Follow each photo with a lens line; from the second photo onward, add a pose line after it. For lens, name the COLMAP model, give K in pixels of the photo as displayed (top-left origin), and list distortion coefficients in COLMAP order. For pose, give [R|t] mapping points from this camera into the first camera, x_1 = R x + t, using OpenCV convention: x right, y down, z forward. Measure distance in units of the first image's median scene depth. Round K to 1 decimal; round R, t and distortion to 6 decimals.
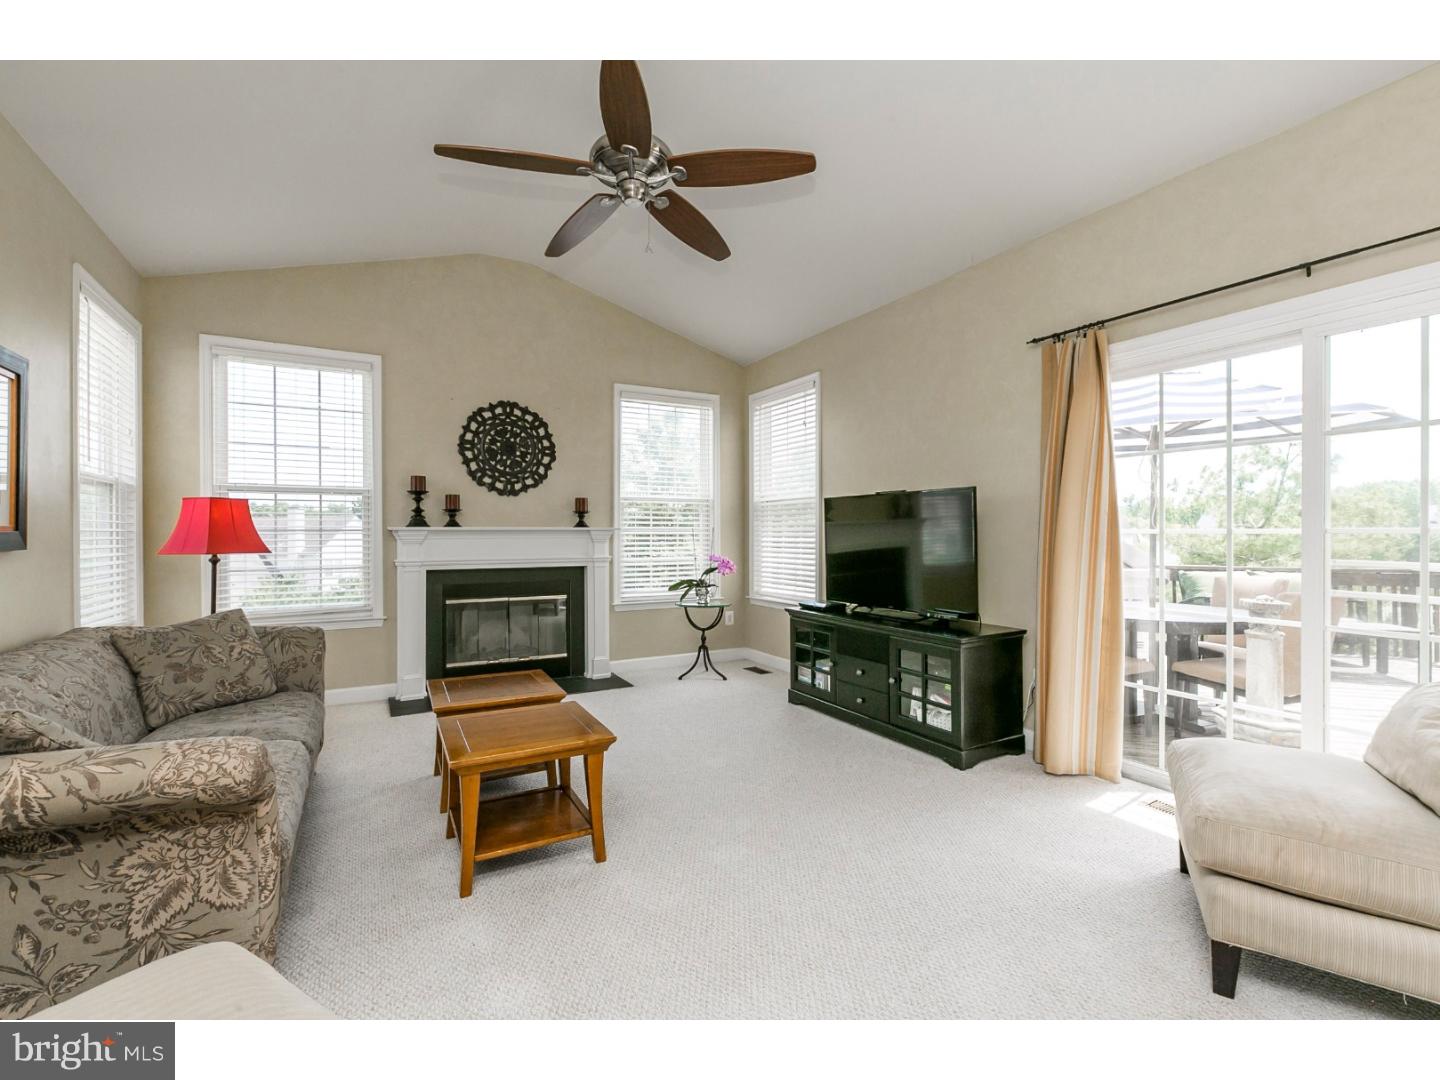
lens RADIAL K [[634.5, 0, 708.7], [0, 634.5, 537.8], [0, 0, 1]] dist [0.001569, -0.000079]
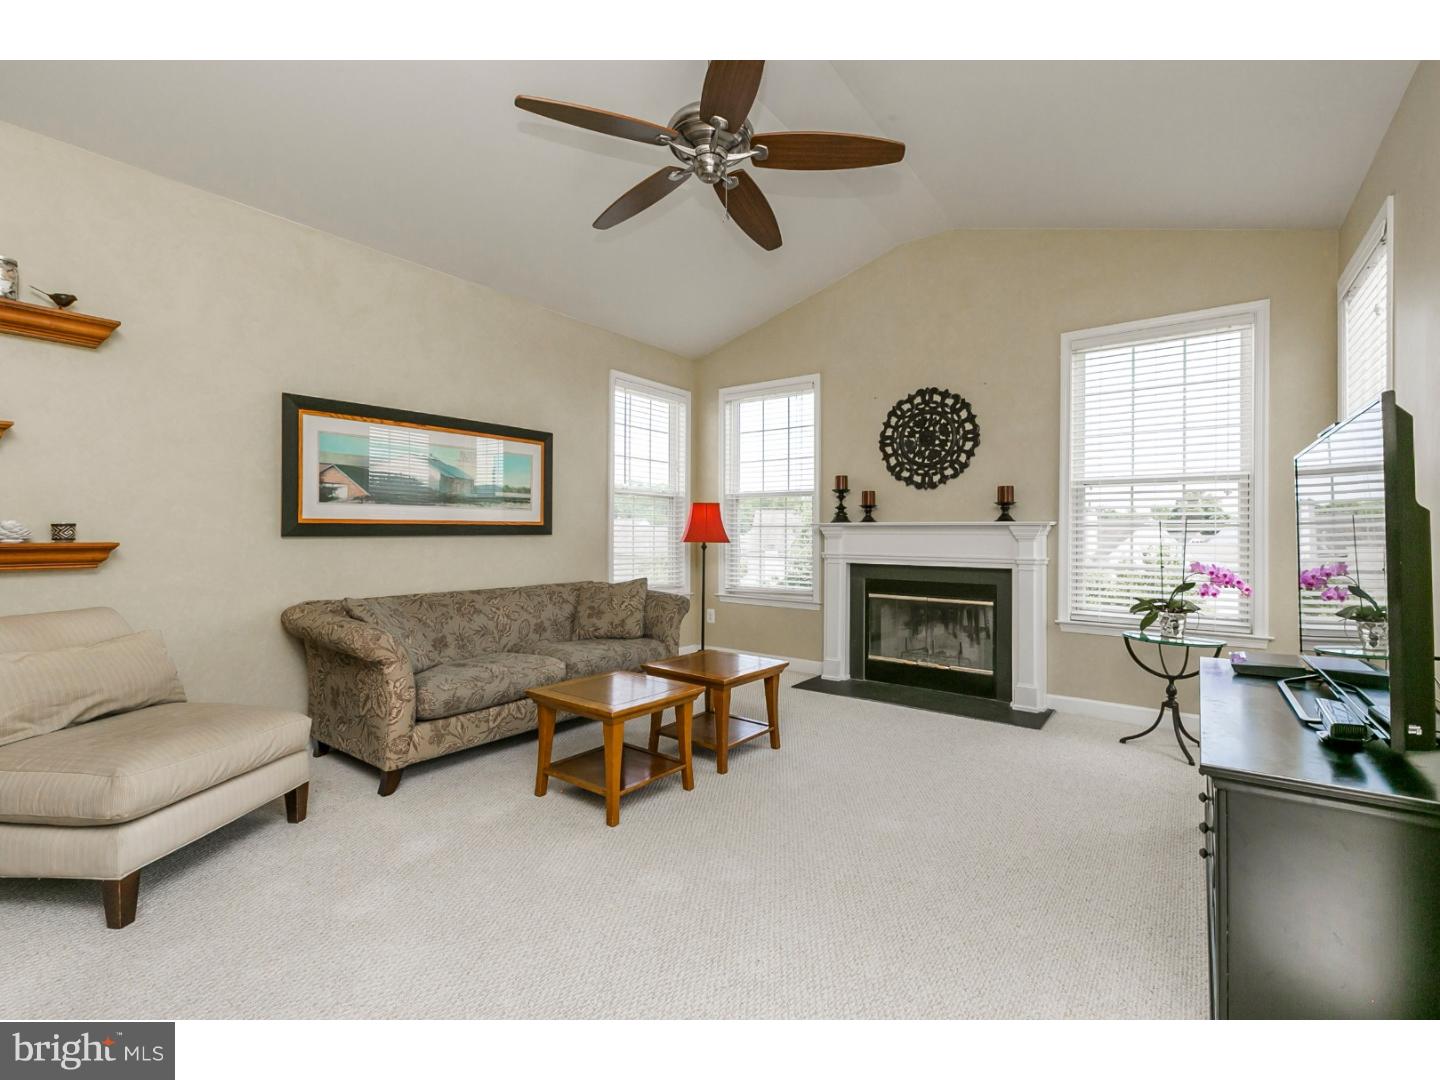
lens RADIAL K [[634.5, 0, 708.7], [0, 634.5, 537.8], [0, 0, 1]] dist [0.001569, -0.000079]
pose [[0.418741, 0.012044, -0.908026, 0.404886], [-0.013452, 0.999885, 0.007059, 0.003811], [0.908006, 0.009259, 0.418854, 0.316411]]
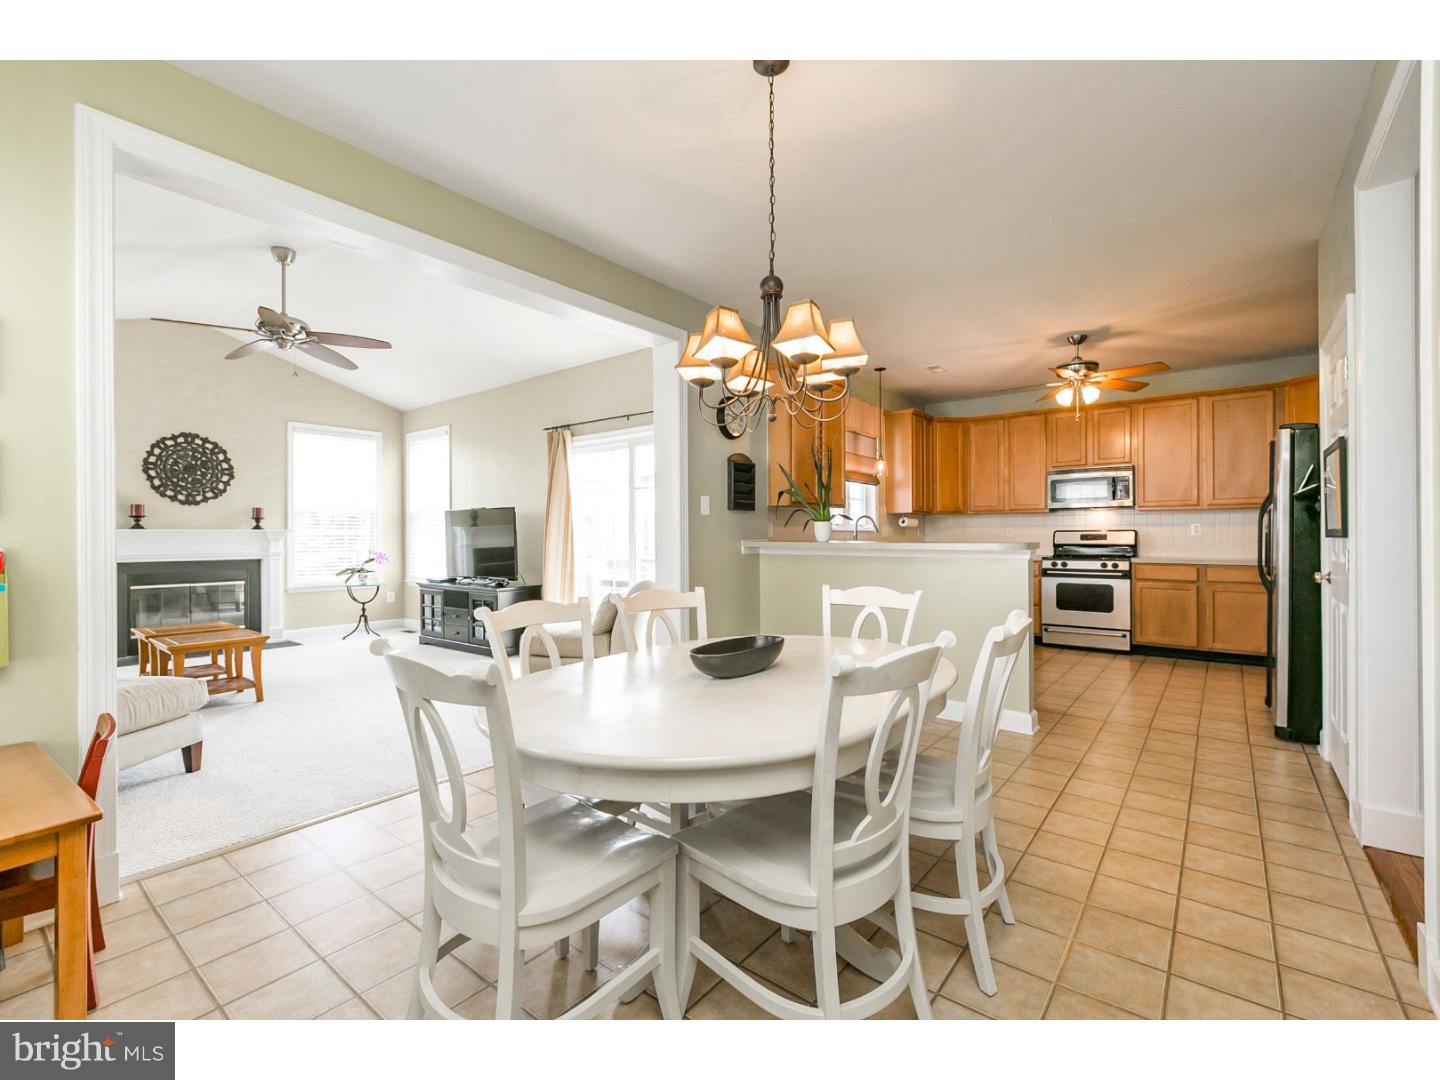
lens RADIAL K [[641.4, 0, 720.0], [0, 641.4, 540.0], [0, 0, 1]] dist [-0.000338, -0.000588]
pose [[0.918882, -0.004992, 0.394501, 0.165729], [0.006588, 0.999975, -0.002691, 0.015916], [-0.394478, 0.005072, 0.918891, -0.642309]]
